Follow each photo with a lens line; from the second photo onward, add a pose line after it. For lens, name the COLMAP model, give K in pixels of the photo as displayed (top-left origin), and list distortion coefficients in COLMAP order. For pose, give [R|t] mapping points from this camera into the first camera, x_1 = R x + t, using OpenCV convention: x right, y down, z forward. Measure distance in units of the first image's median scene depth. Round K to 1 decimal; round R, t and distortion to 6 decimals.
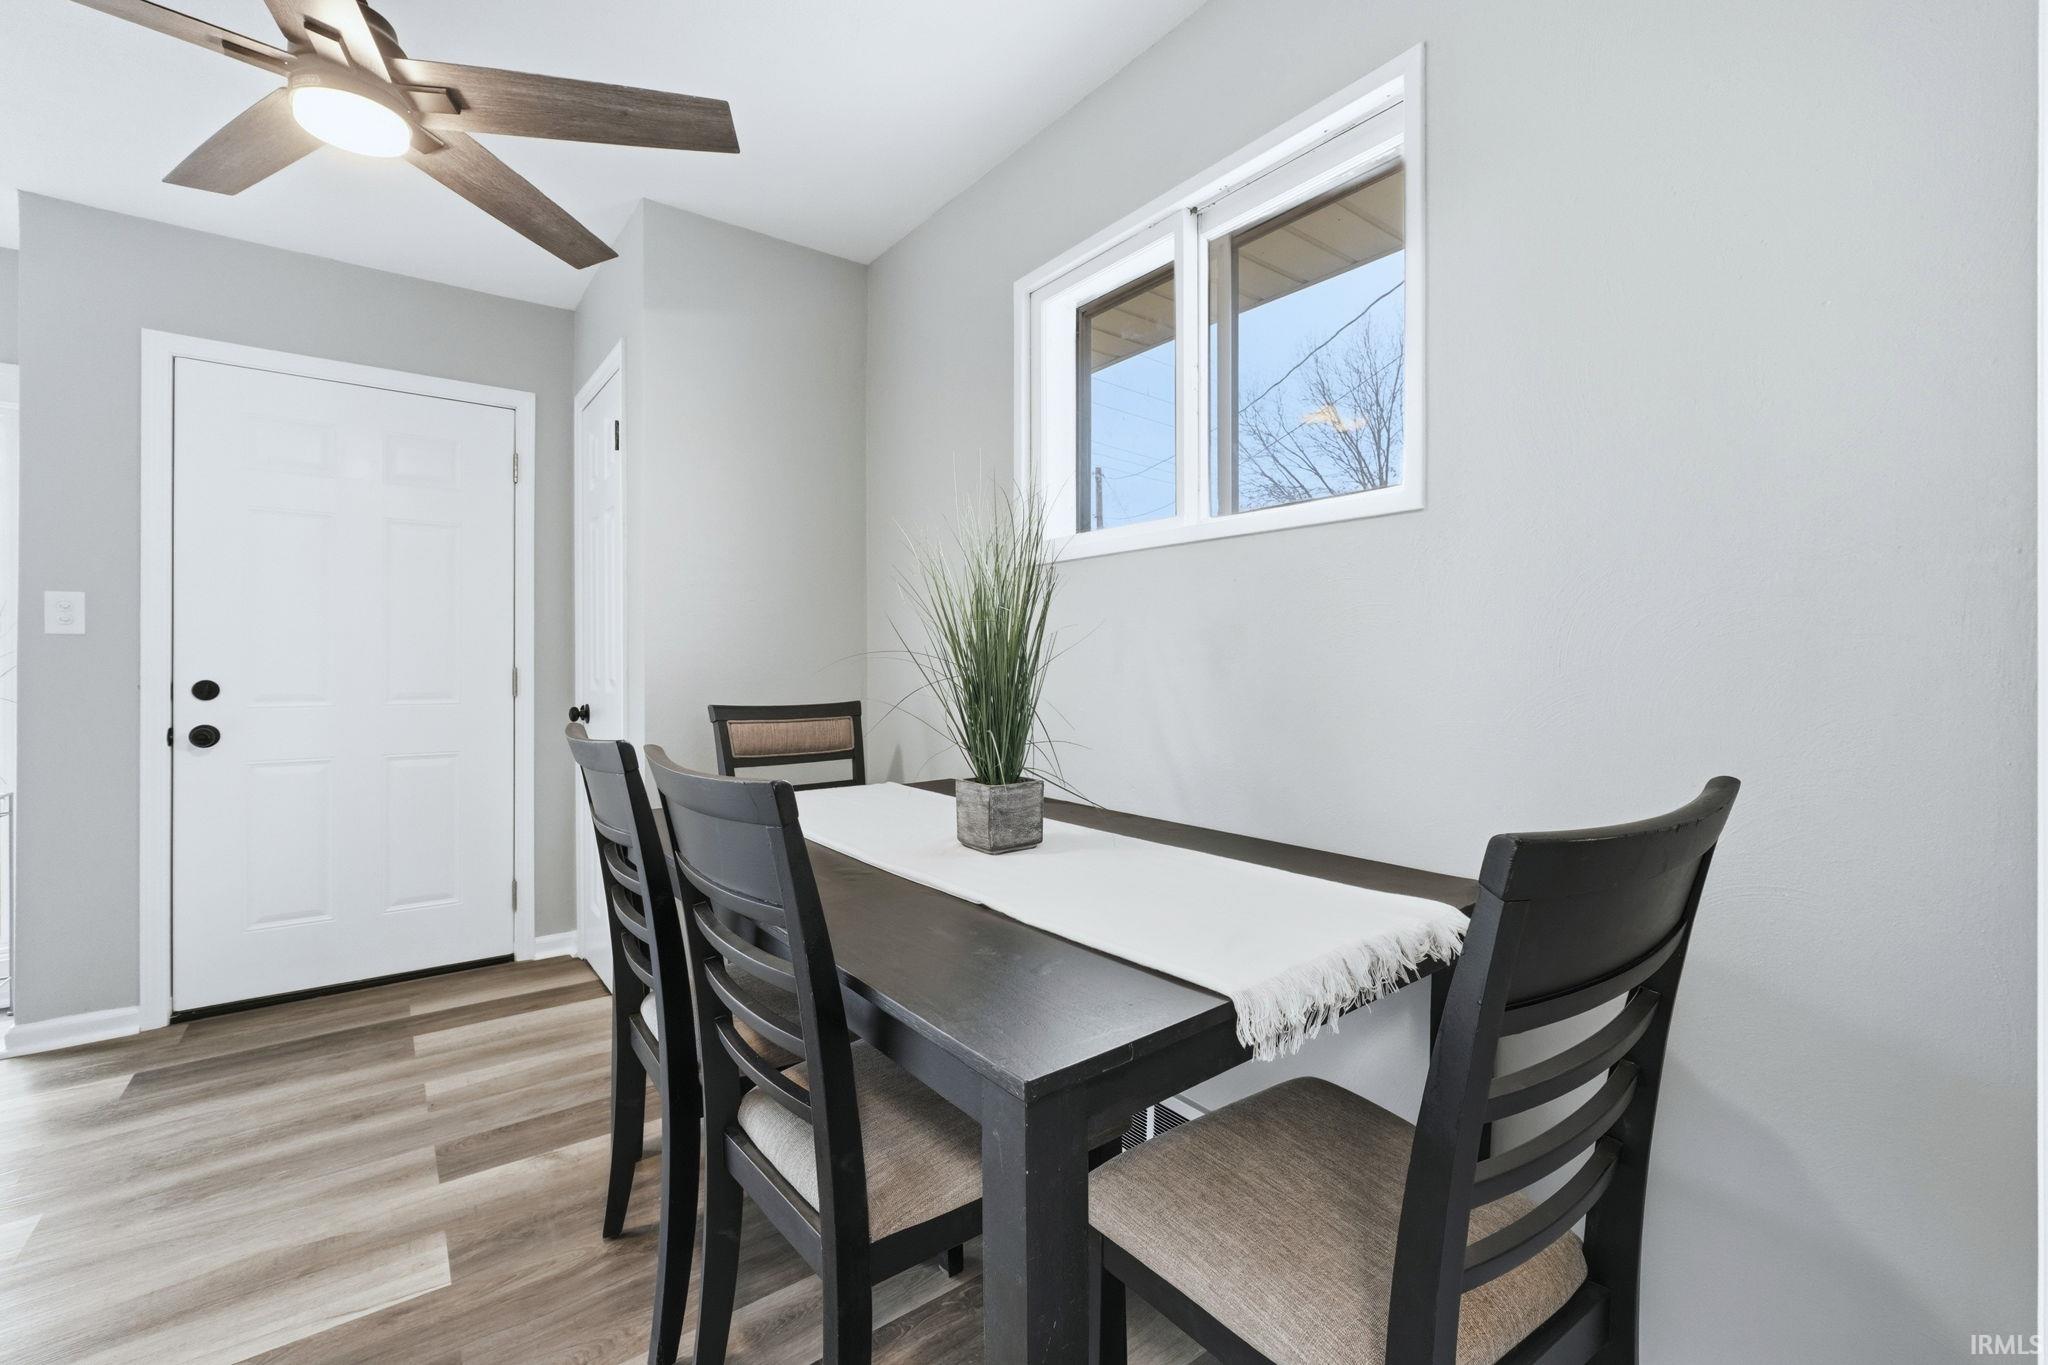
lens RADIAL K [[871.6, 0, 1056.5], [0, 871.6, 667.5], [0, 0, 1]] dist [-0.021087, 0.005778]
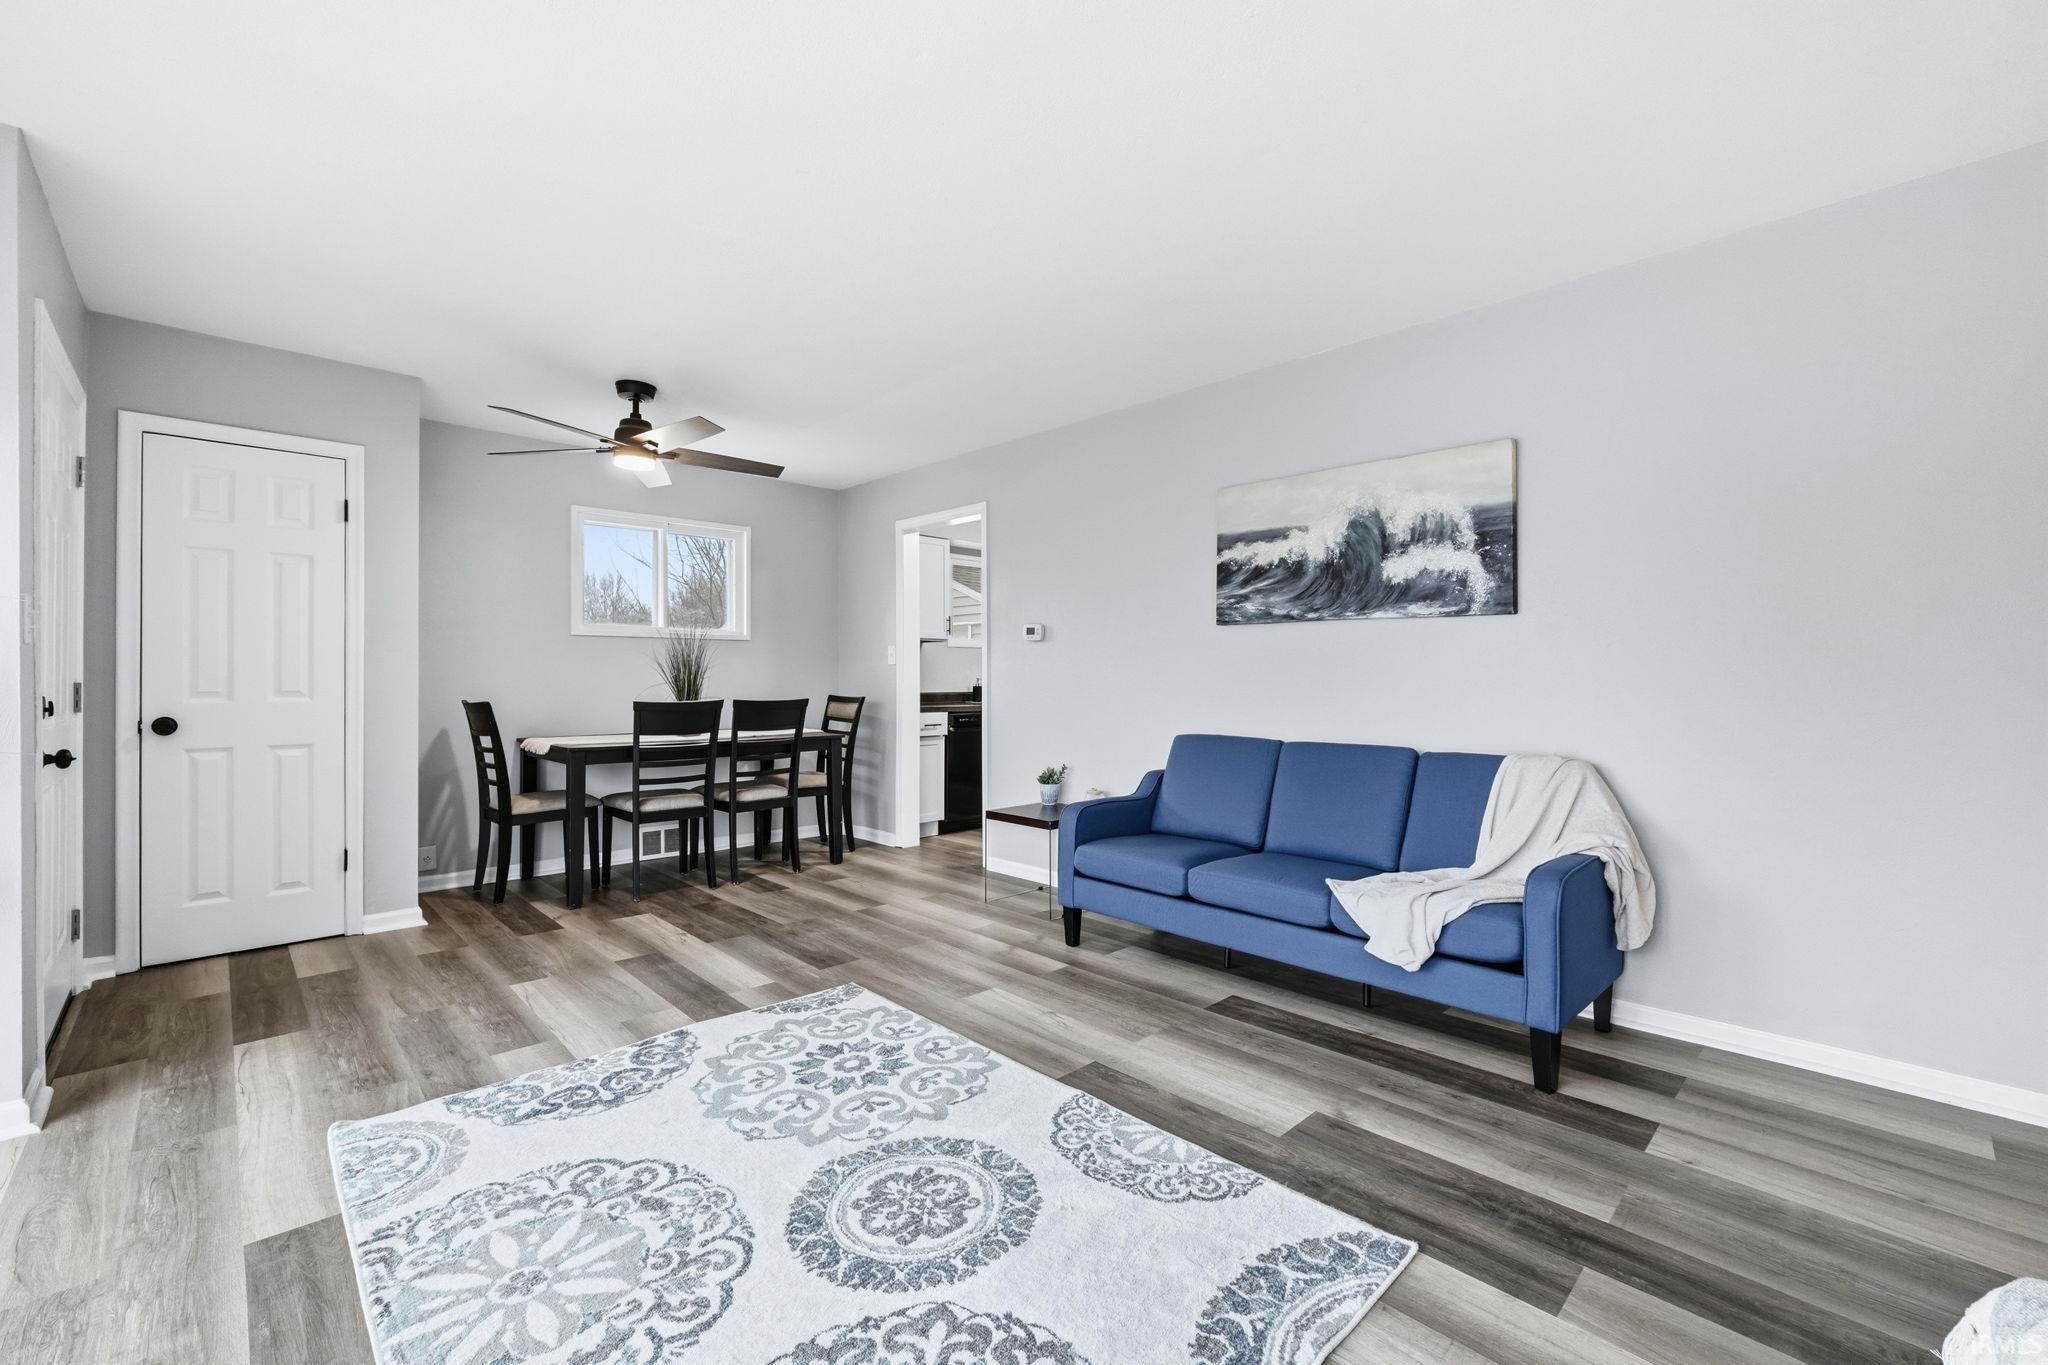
lens RADIAL K [[871.6, 0, 1043.4], [0, 871.6, 680.7], [0, 0, 1]] dist [-0.021087, 0.005778]
pose [[-0.109923, 0.002452, 0.993937, -2.380142], [-0.005748, 0.999979, -0.003103, 0.030767], [-0.993923, -0.006054, -0.109907, 0.129247]]
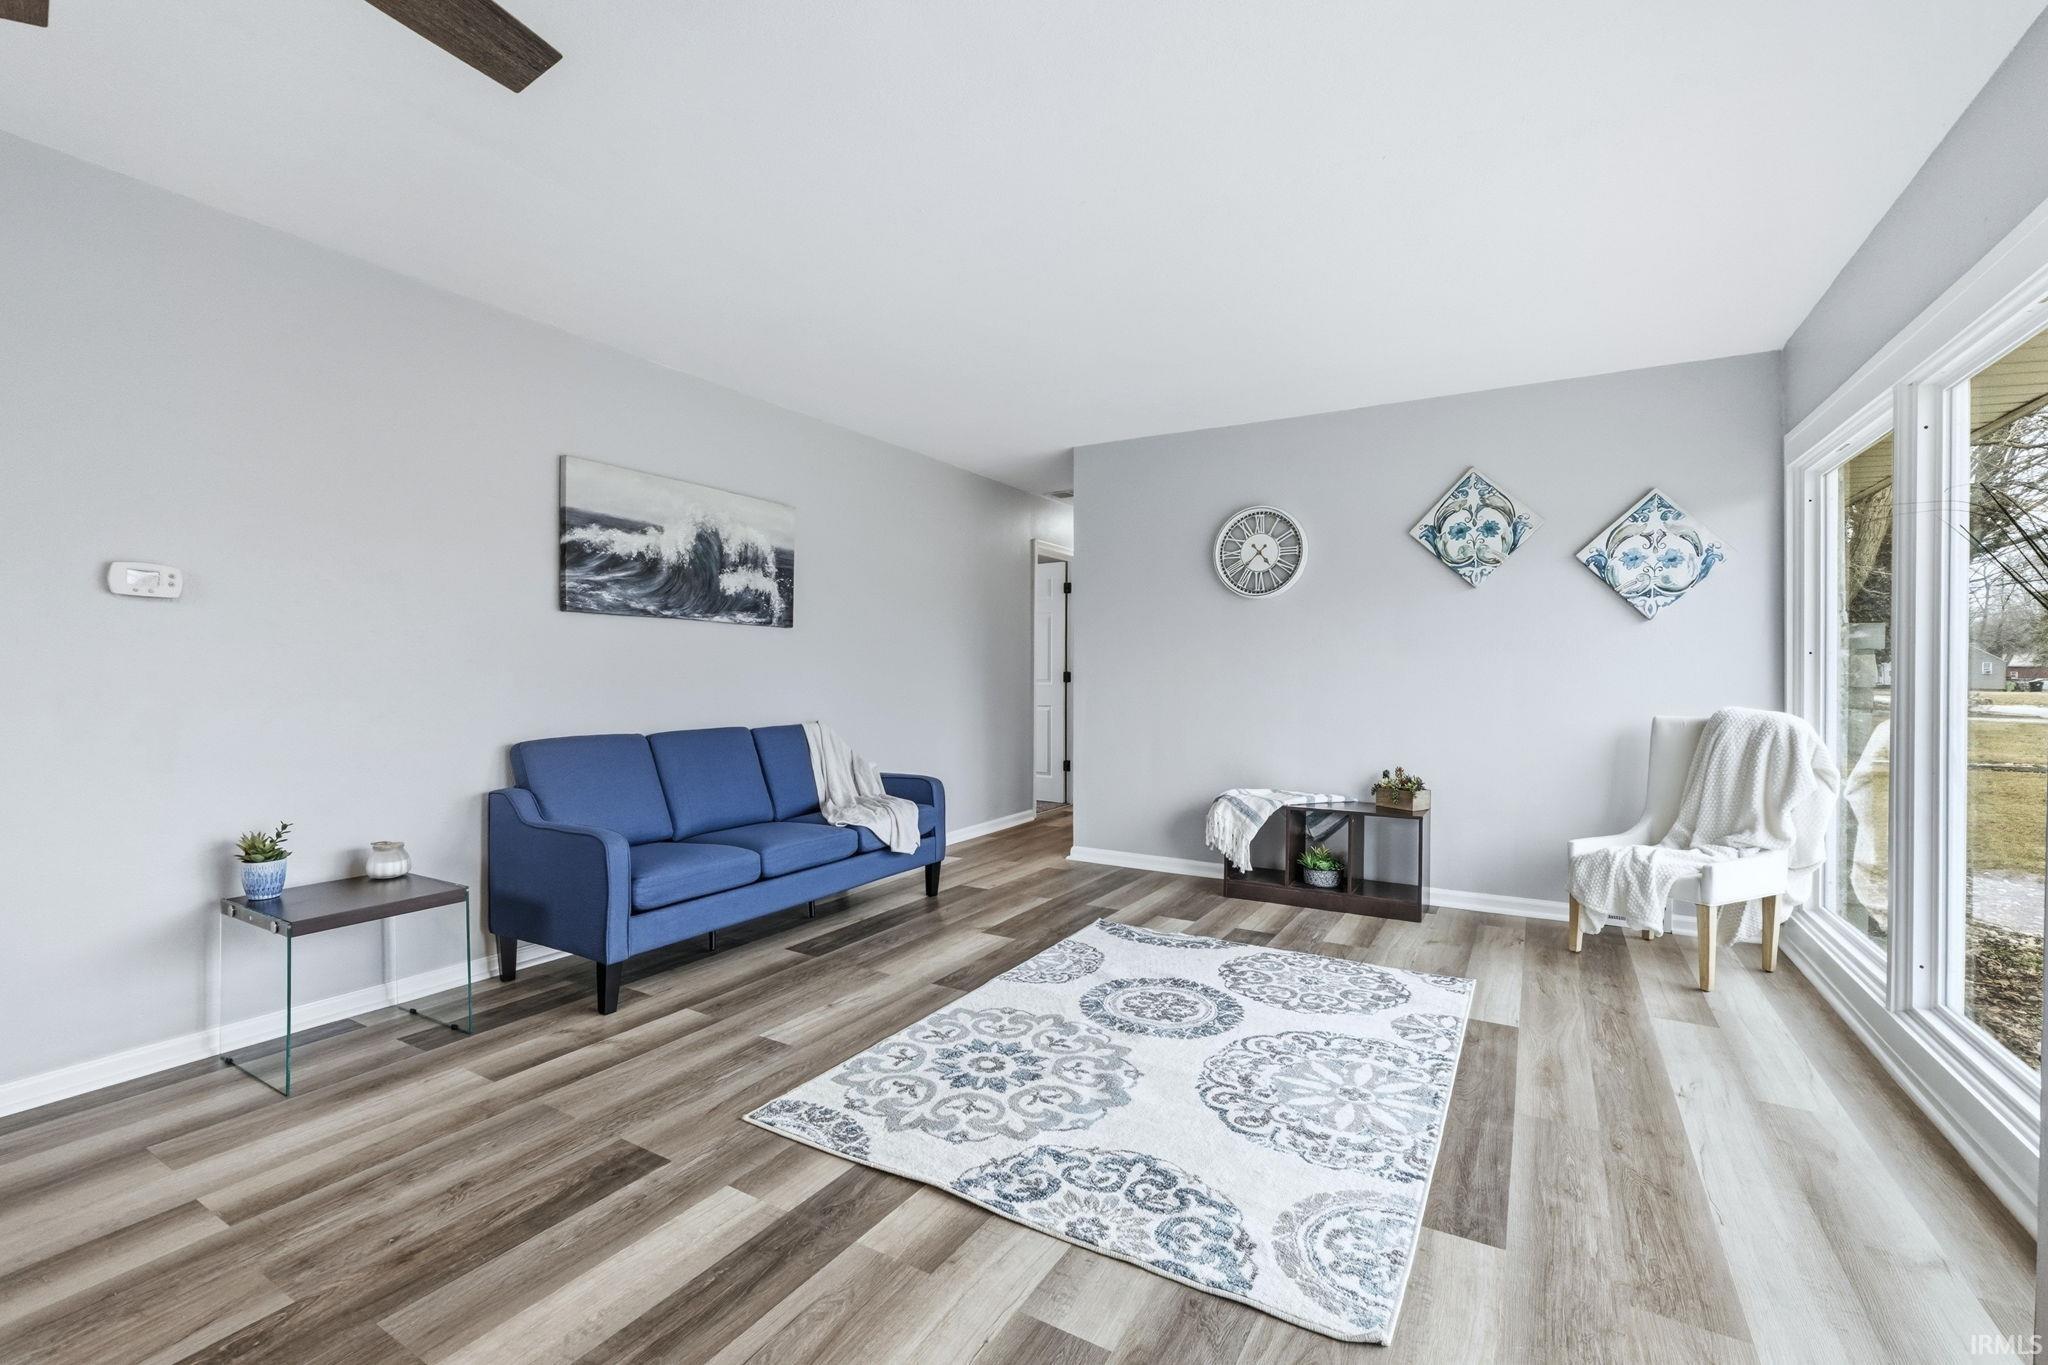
lens RADIAL K [[871.6, 0, 1021.9], [0, 871.6, 681.8], [0, 0, 1]] dist [-0.021087, 0.005778]
pose [[-0.930570, 0.009182, -0.365998, -0.935496], [0.005875, 0.999931, 0.010148, 0.025140], [0.366066, 0.007293, -0.930560, 1.247403]]
